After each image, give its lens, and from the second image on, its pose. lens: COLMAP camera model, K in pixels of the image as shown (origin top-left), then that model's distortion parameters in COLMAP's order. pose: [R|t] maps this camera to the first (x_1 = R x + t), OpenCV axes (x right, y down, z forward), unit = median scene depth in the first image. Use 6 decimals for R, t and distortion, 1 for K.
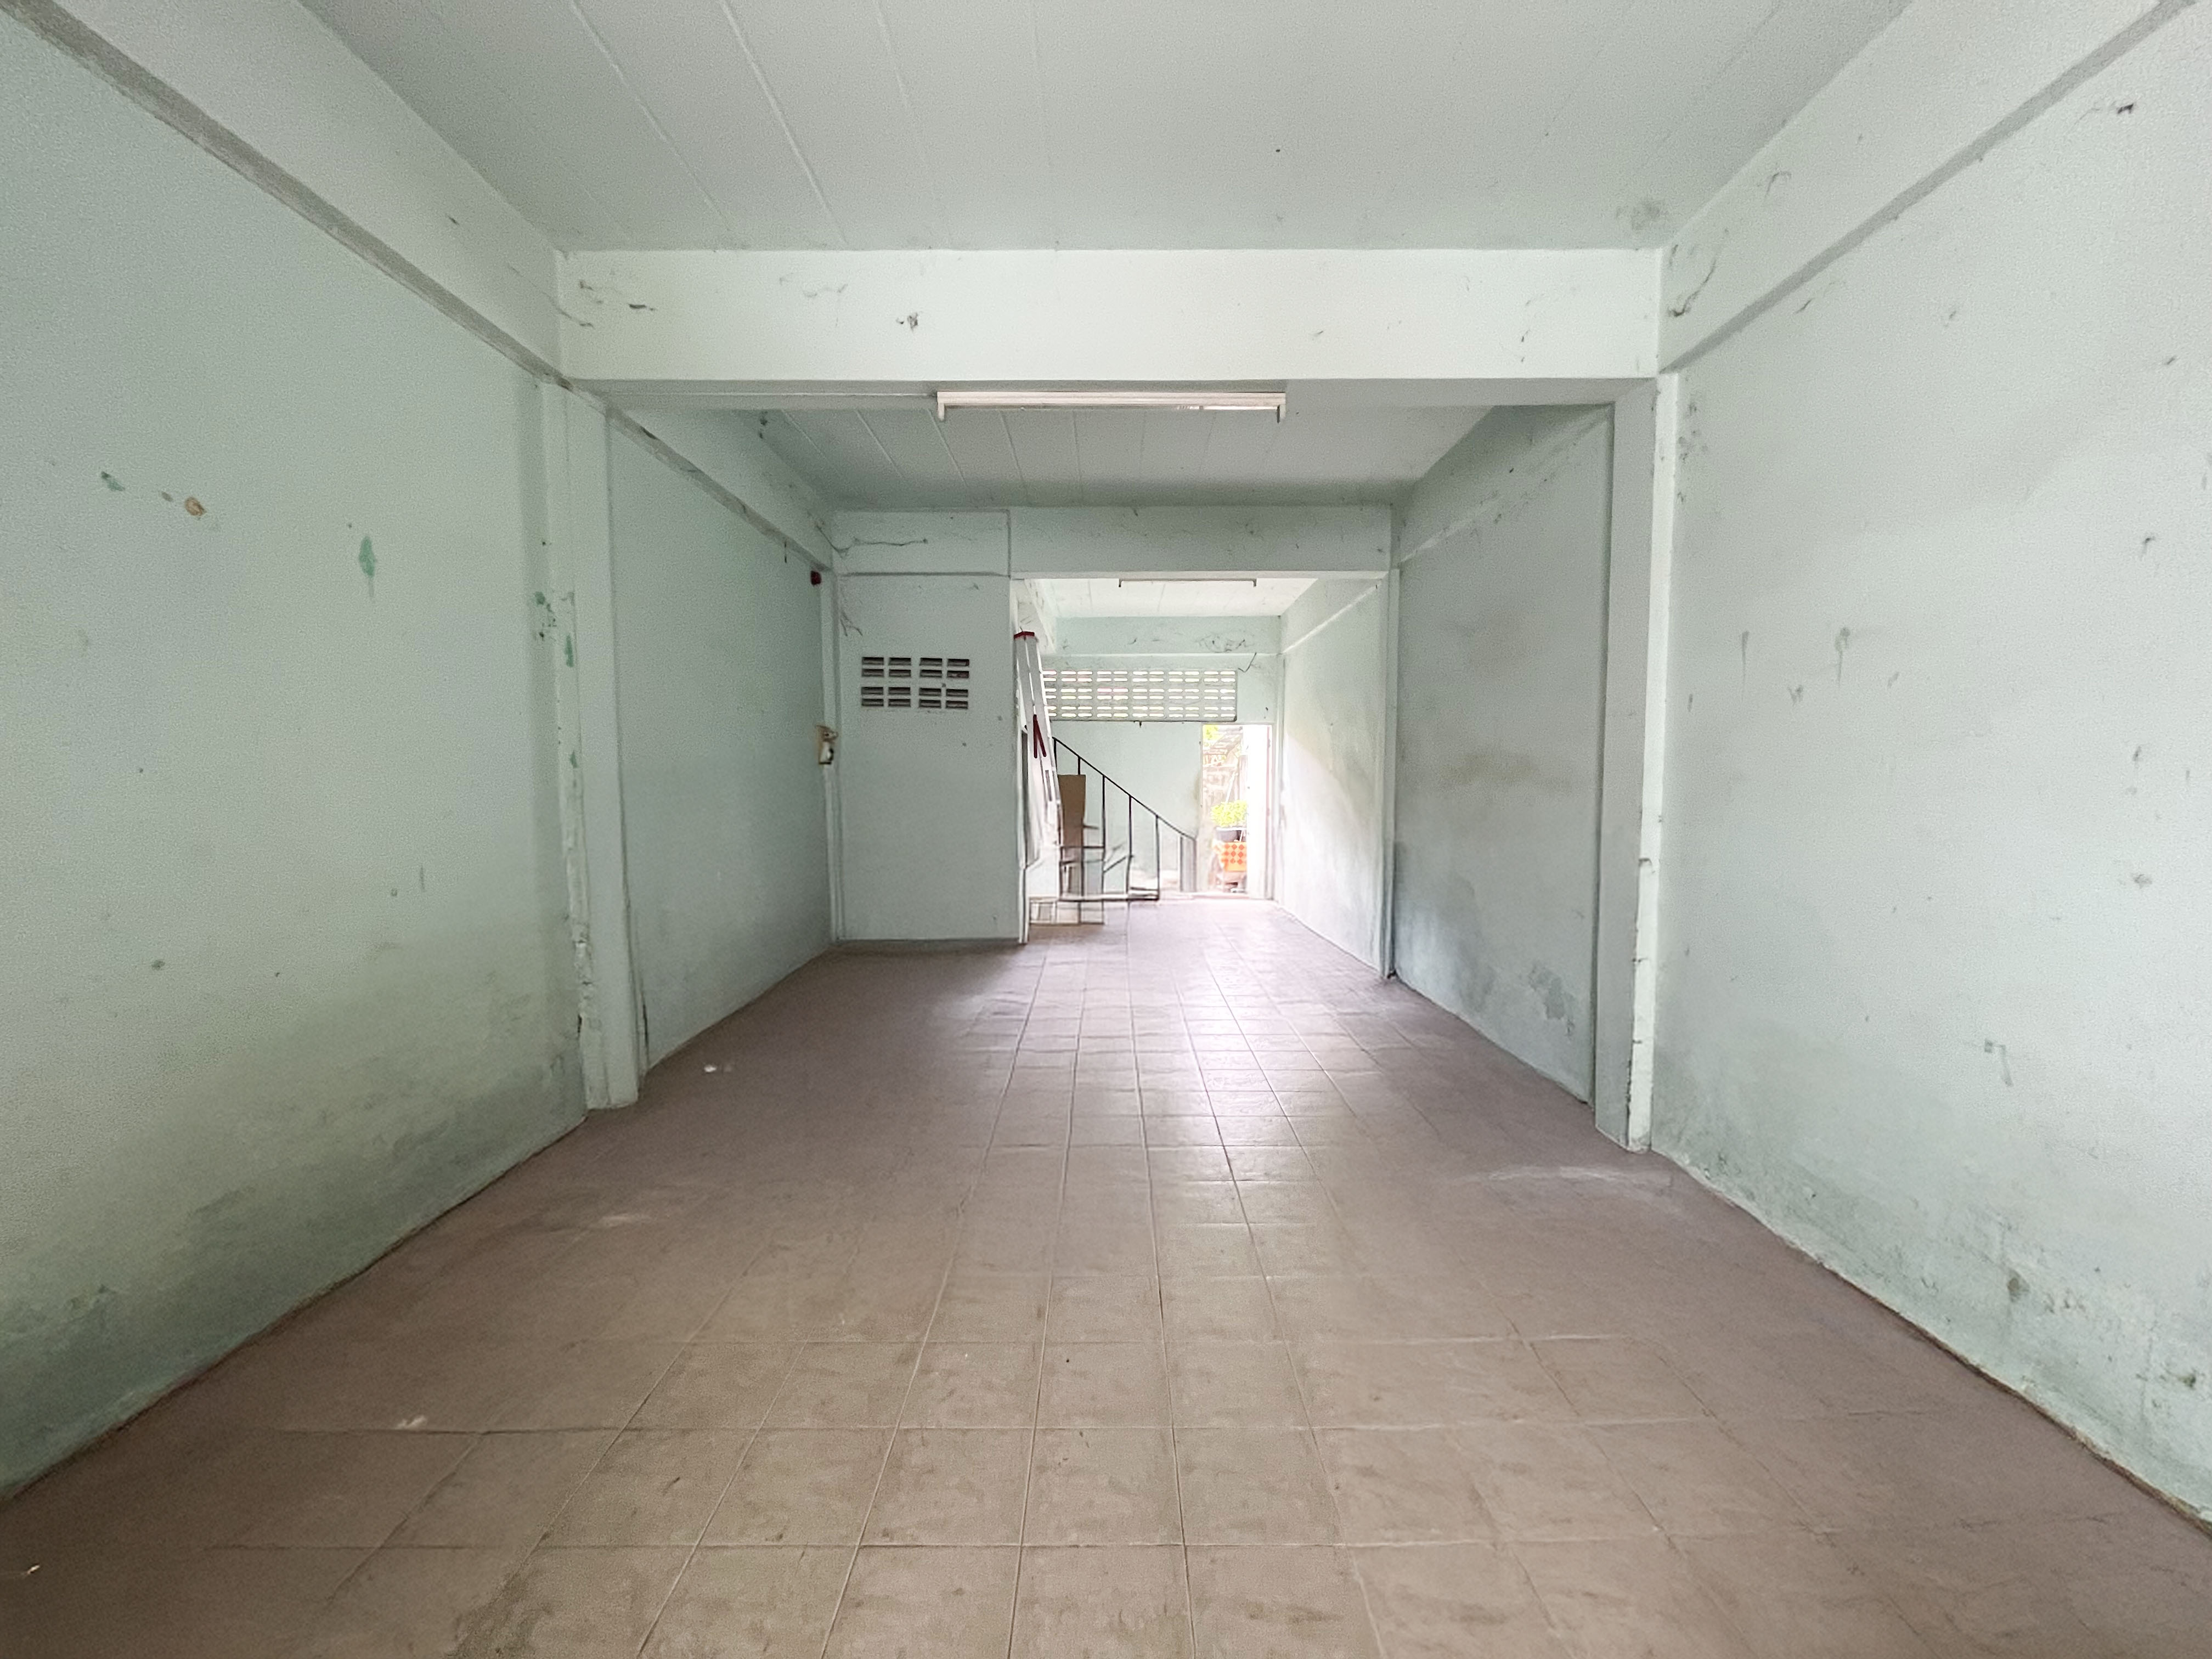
lens RADIAL K [[893.4, 0, 1107.7], [0, 893.4, 835.3], [0, 0, 1]] dist [-0.000266, 0.000136]
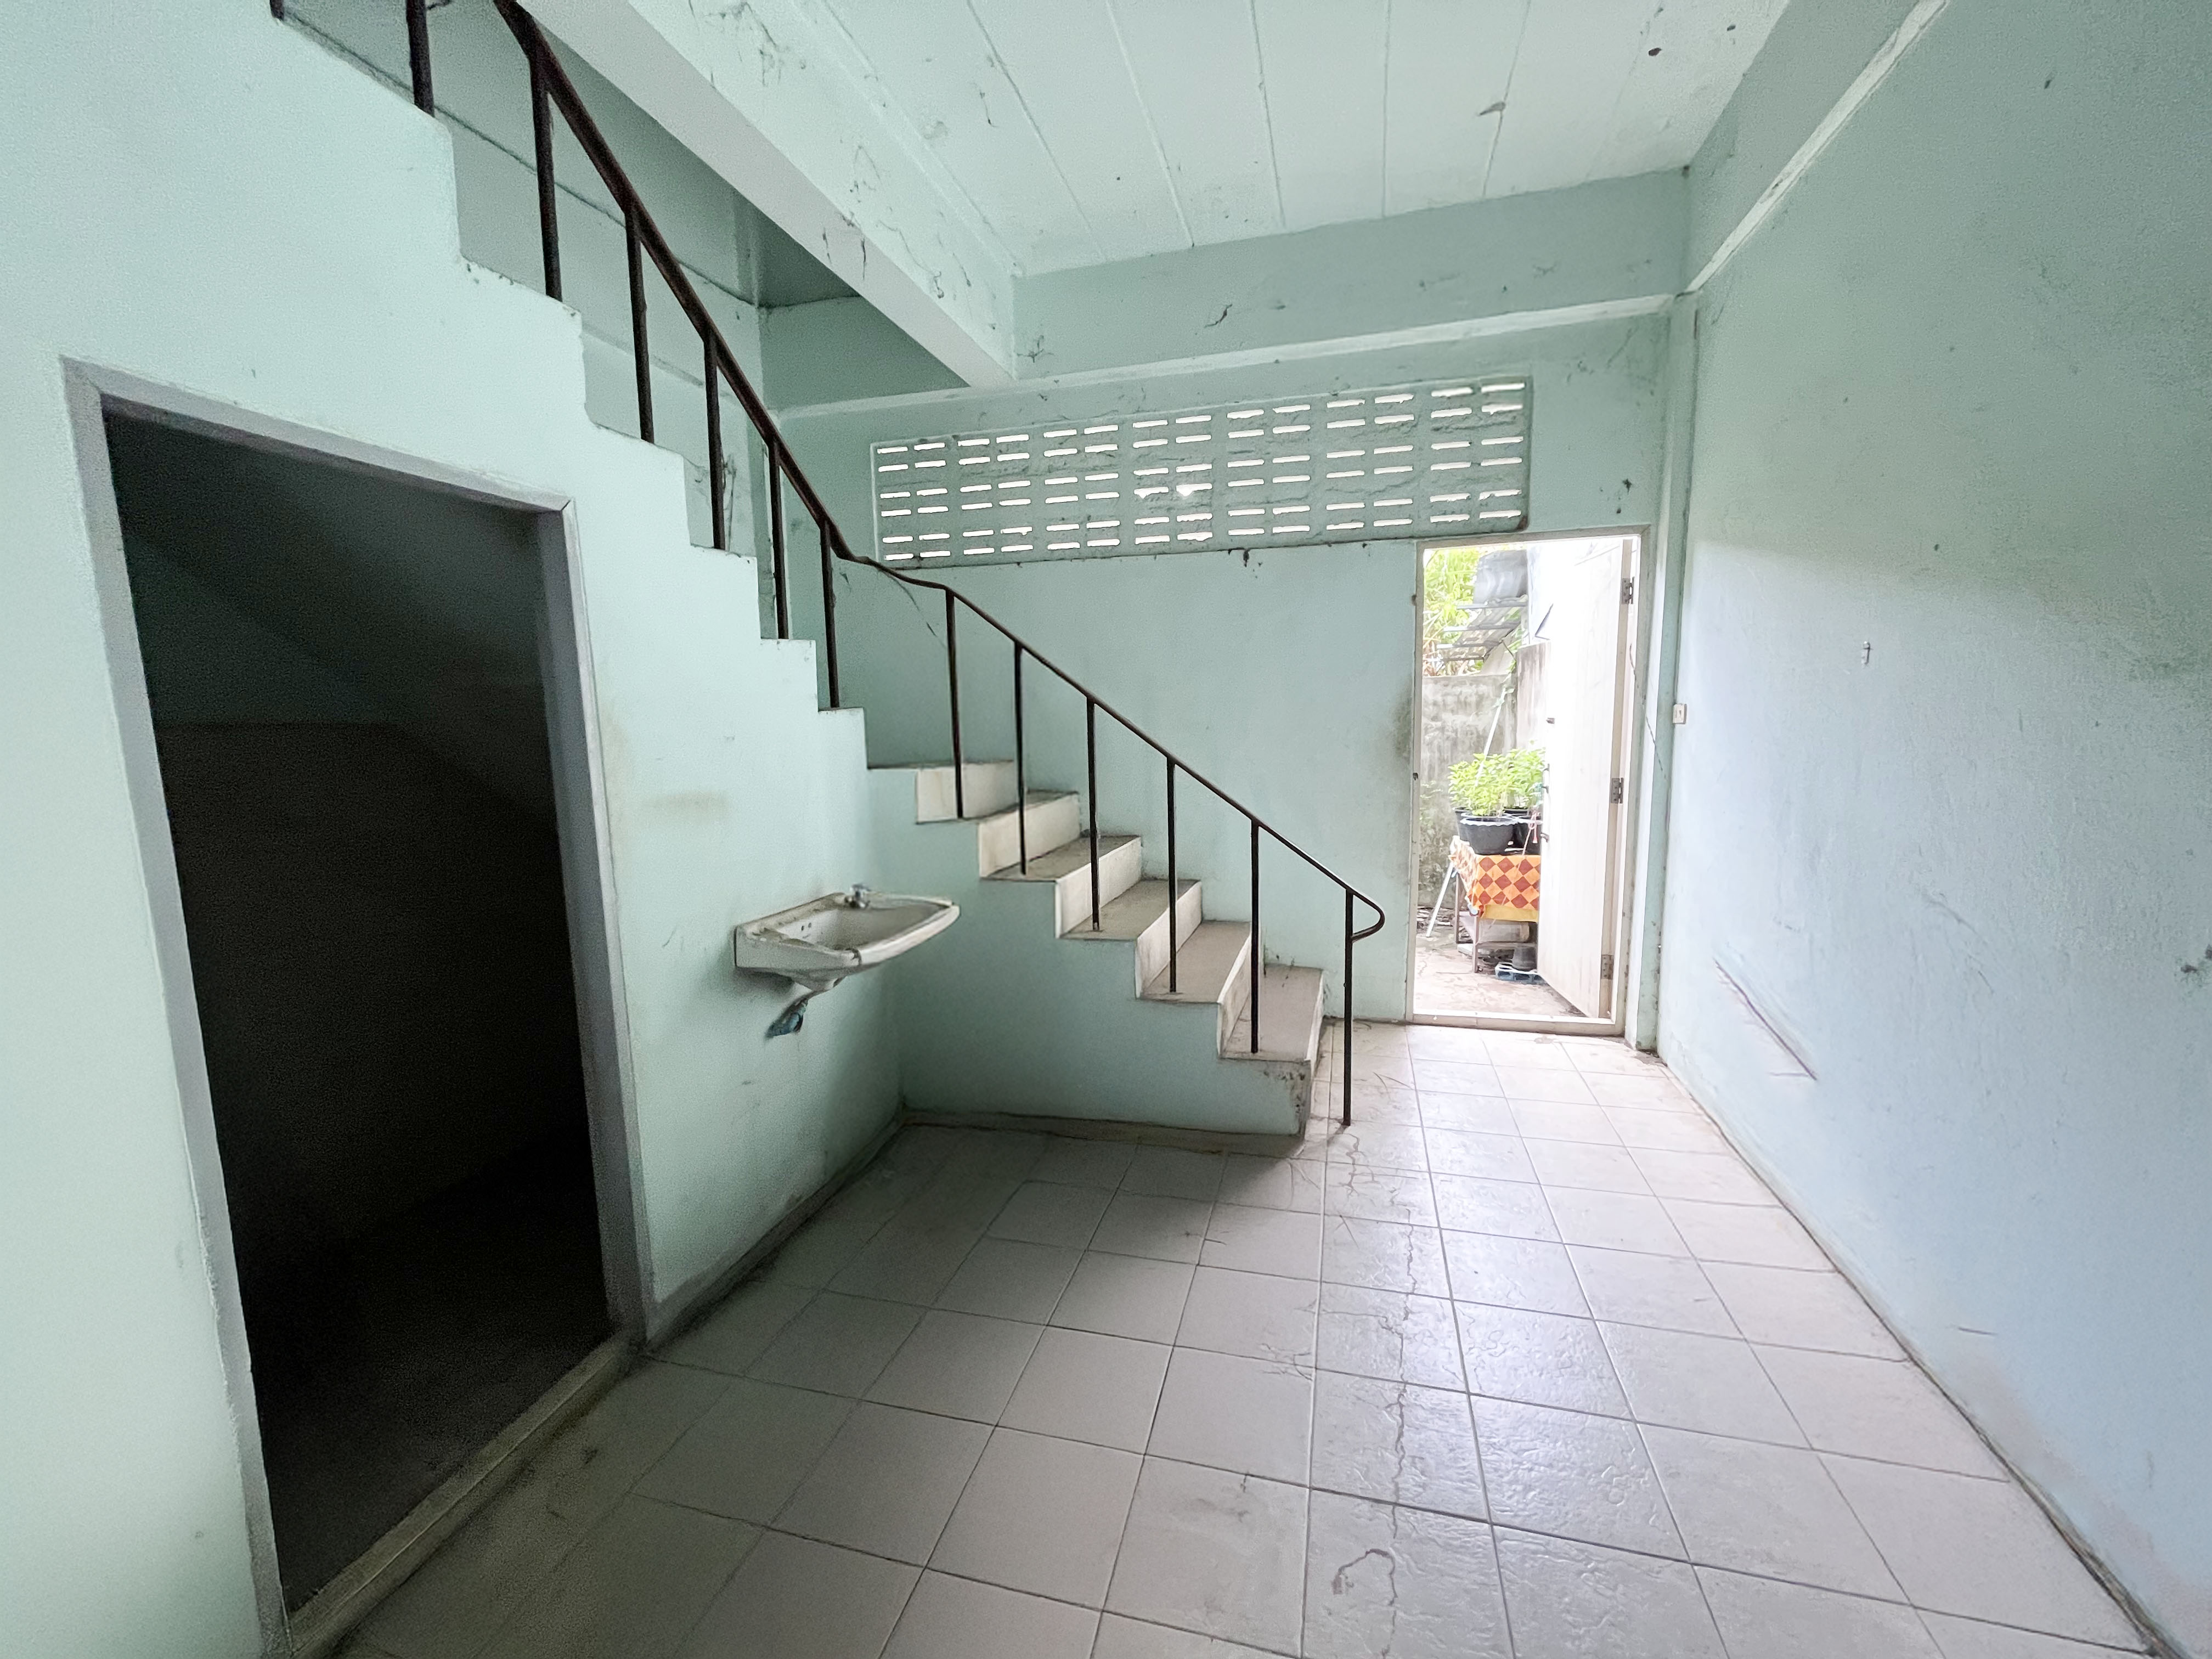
lens RADIAL K [[893.4, 0, 1109.8], [0, 893.4, 826.4], [0, 0, 1]] dist [-0.000266, 0.000136]
pose [[0.966676, 0.010910, -0.255769, 0.078014], [0.005786, 0.997905, 0.064436, -0.036187], [0.255936, -0.063769, 0.964588, 0.617785]]
